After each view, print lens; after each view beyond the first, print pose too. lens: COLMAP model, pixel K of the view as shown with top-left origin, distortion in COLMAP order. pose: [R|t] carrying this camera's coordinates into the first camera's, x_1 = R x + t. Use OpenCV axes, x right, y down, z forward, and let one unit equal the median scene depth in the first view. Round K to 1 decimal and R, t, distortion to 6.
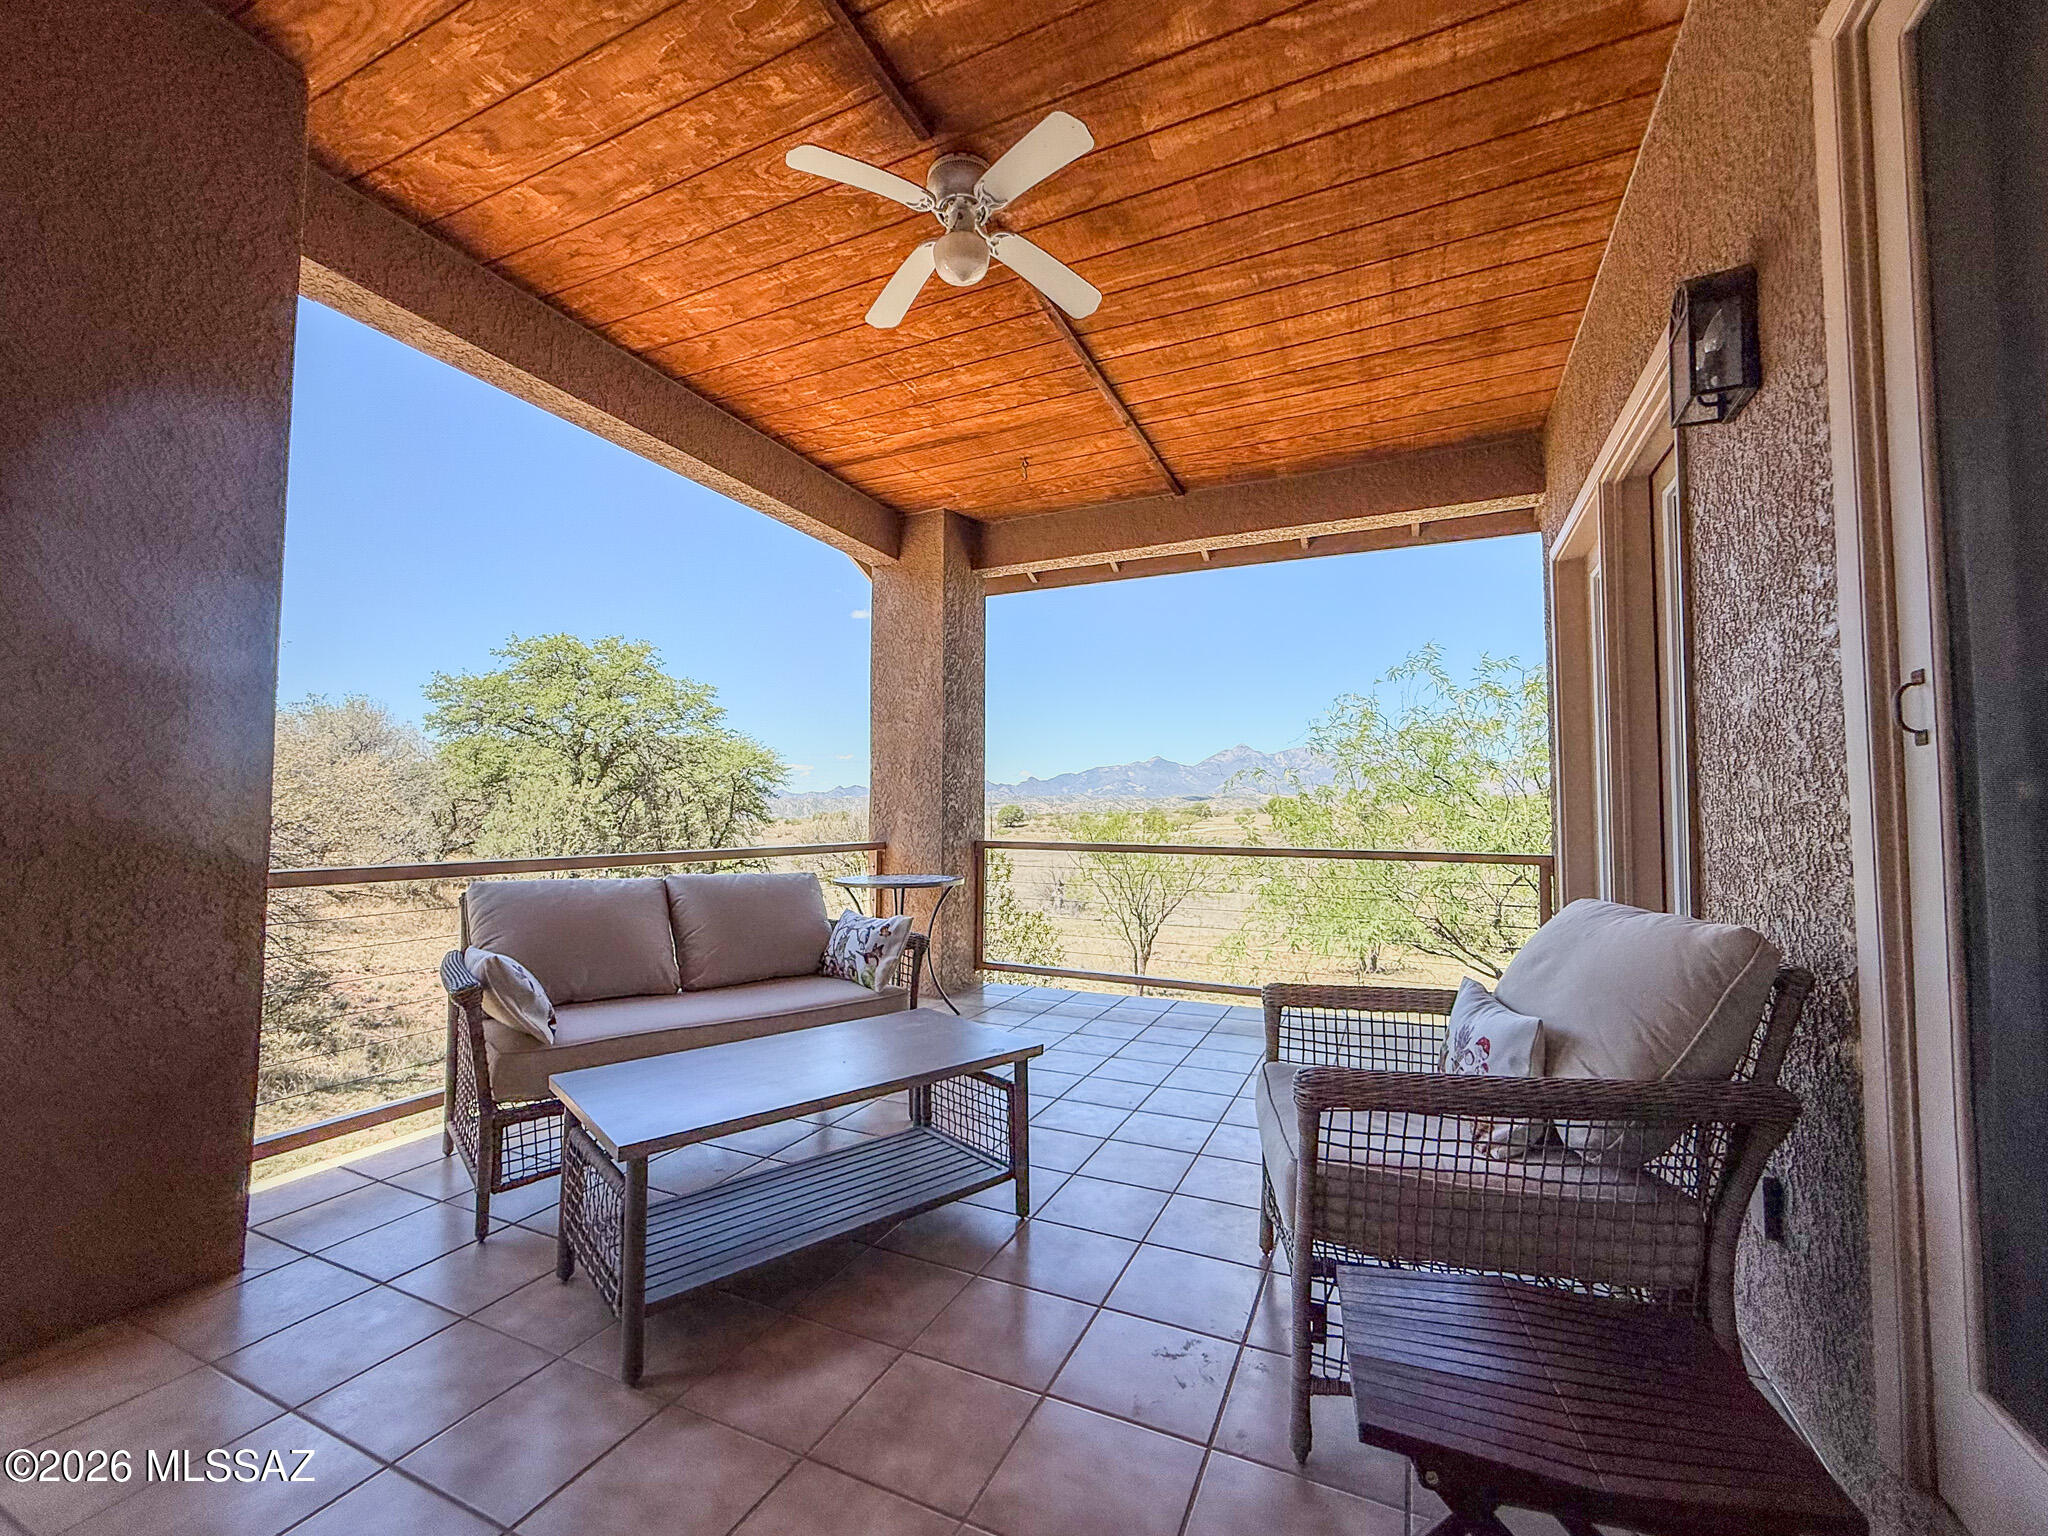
lens RADIAL K [[828.1, 0, 1026.8], [0, 828.1, 772.5], [0, 0, 1]] dist [0.000168, -0.000227]
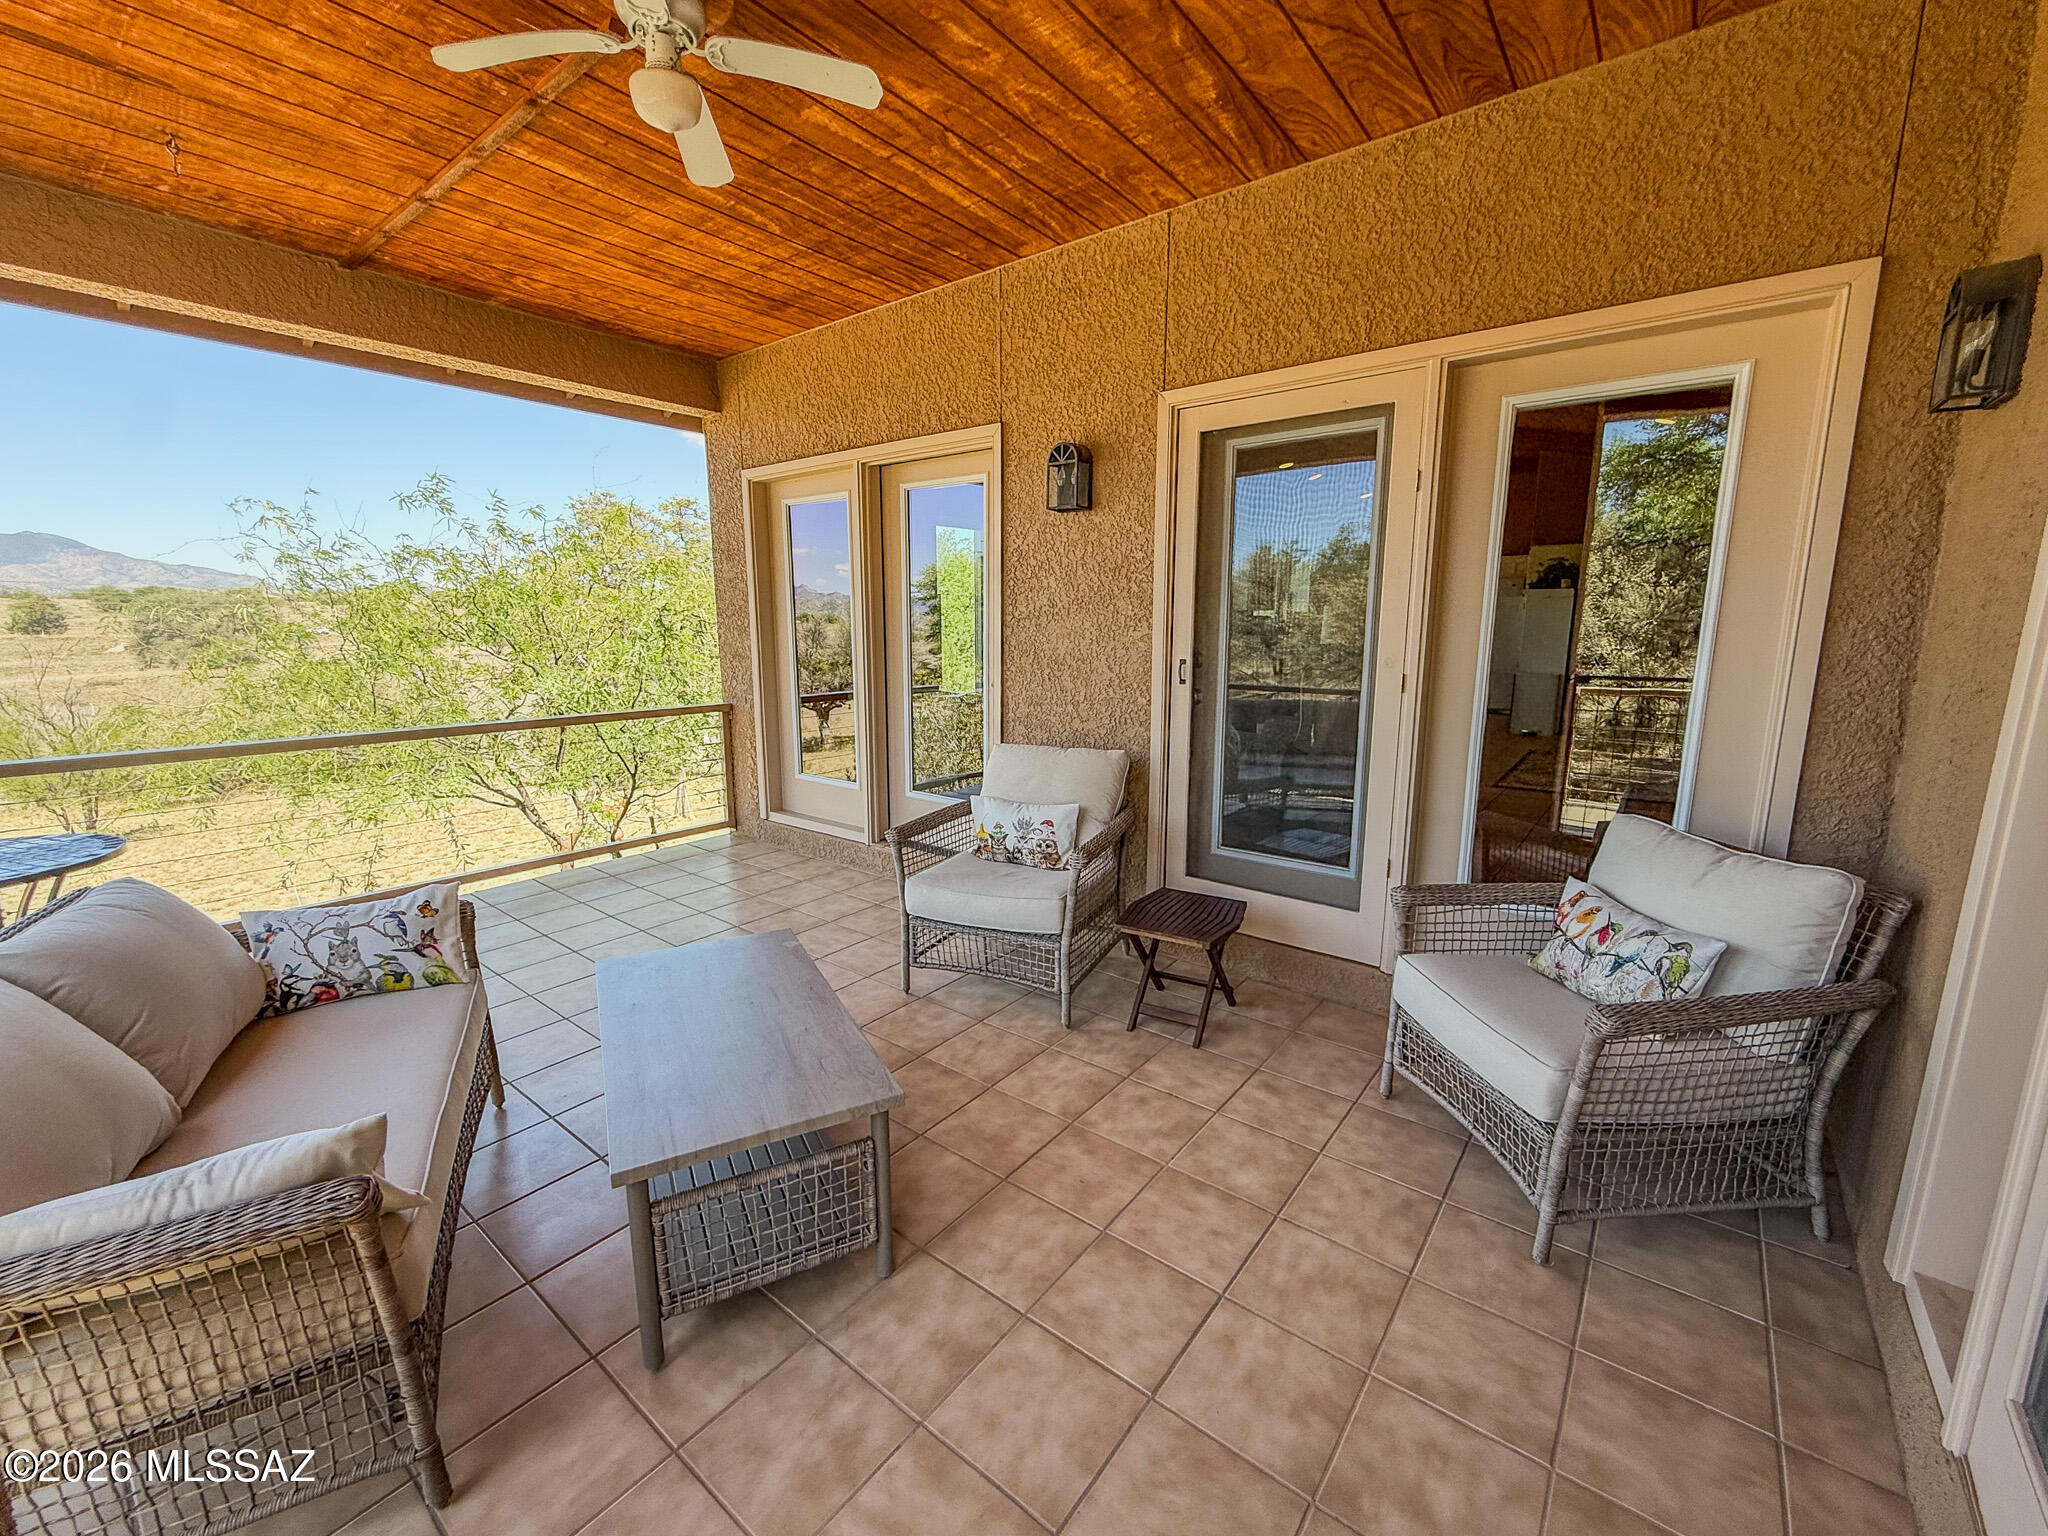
lens RADIAL K [[828.1, 0, 1023.4], [0, 828.1, 769.3], [0, 0, 1]] dist [0.000168, -0.000227]
pose [[0.237565, -0.177529, 0.955011, -0.612371], [-0.049215, 0.979695, 0.194360, -0.088904], [-0.970124, -0.093174, 0.224004, 0.262616]]
